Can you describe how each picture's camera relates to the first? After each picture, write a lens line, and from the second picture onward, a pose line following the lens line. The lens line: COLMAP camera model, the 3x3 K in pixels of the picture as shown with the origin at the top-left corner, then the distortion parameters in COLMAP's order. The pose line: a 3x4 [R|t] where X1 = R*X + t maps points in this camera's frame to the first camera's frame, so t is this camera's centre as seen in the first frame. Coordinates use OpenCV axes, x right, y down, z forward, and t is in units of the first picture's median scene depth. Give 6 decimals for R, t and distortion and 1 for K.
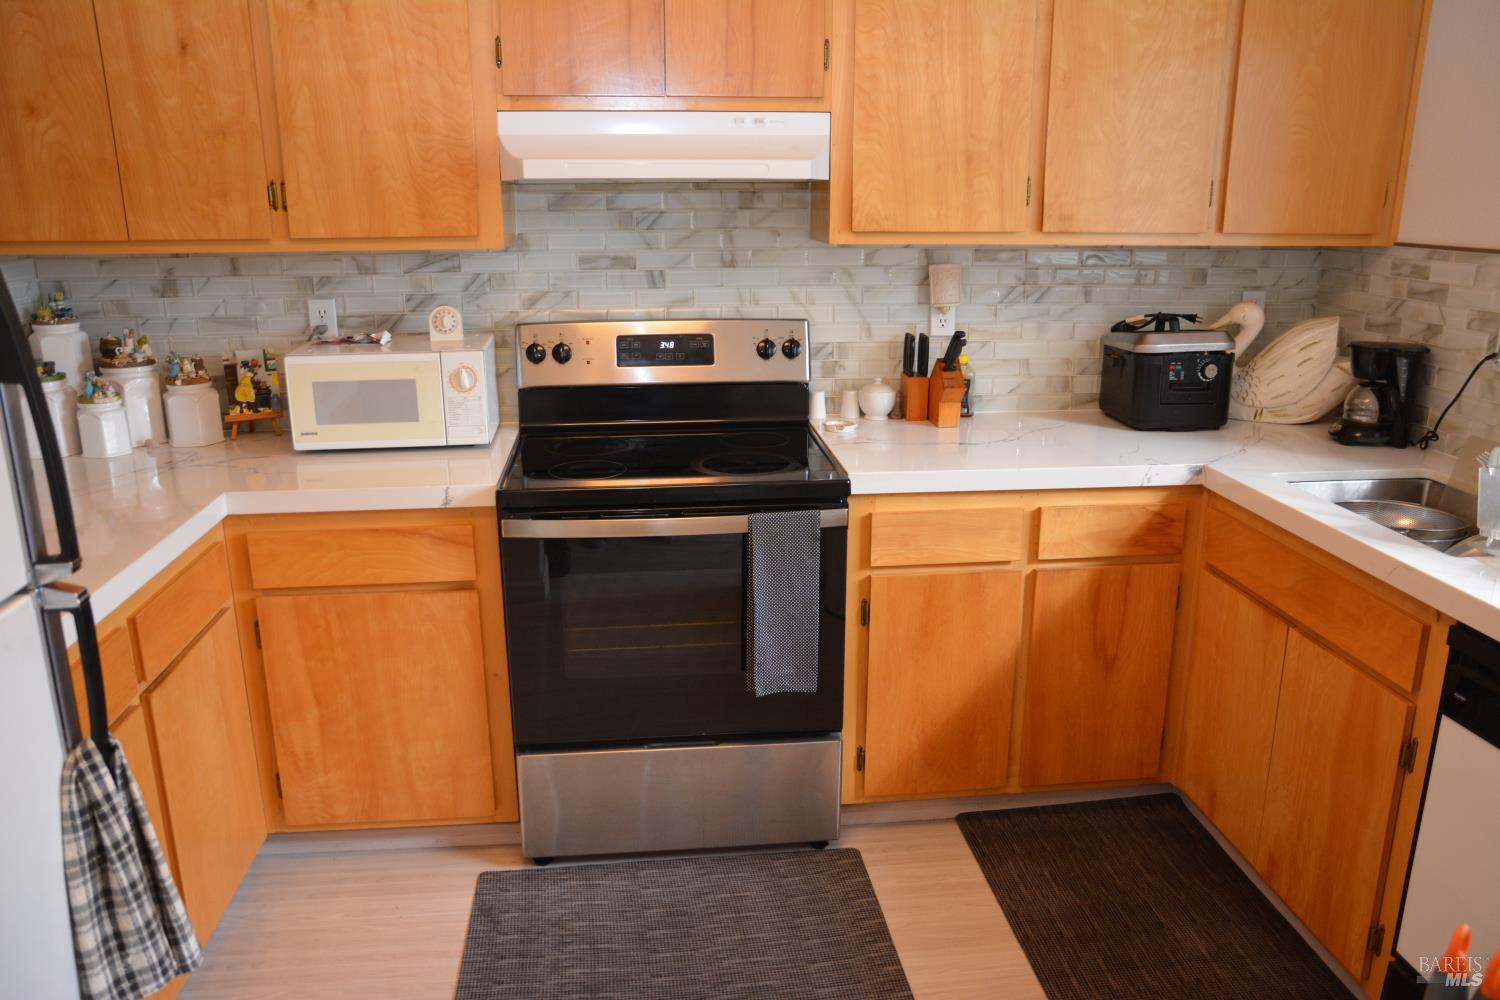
lens RADIAL K [[1148.6, 0, 757.6], [0, 1148.6, 509.4], [0, 0, 1]] dist [-0.095657, 0.105786]
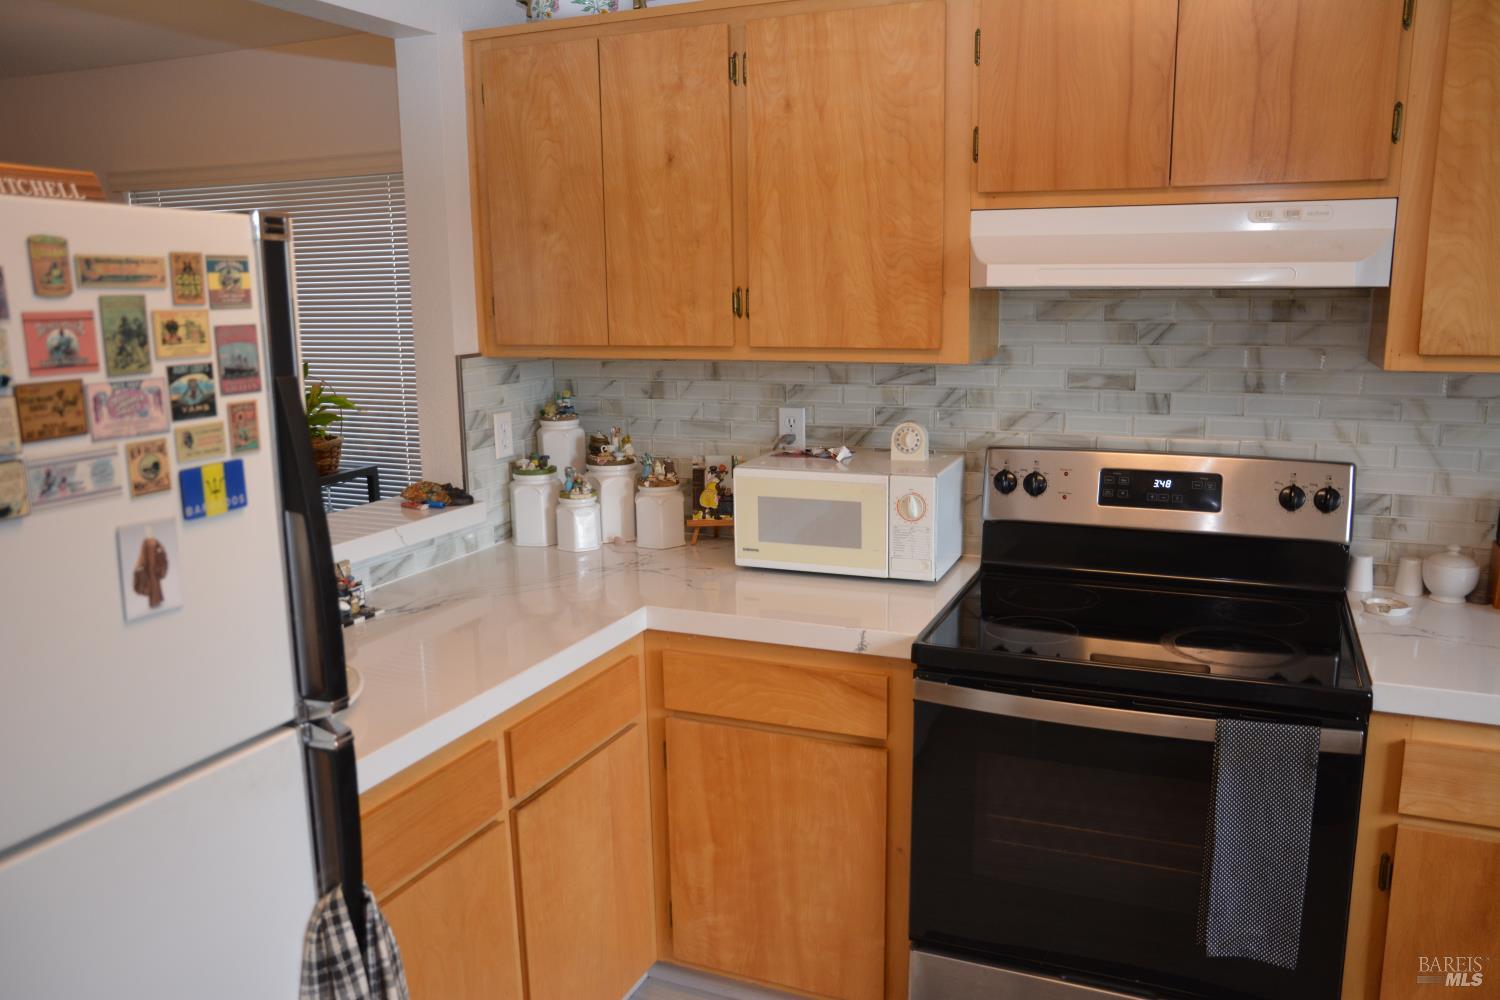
lens RADIAL K [[1148.6, 0, 757.6], [0, 1148.6, 509.4], [0, 0, 1]] dist [-0.095657, 0.105786]
pose [[0.870098, 0.084143, -0.485643, 0.074848], [-0.122272, 0.991369, -0.047303, -0.056887], [0.477471, 0.100539, 0.872876, 0.165787]]
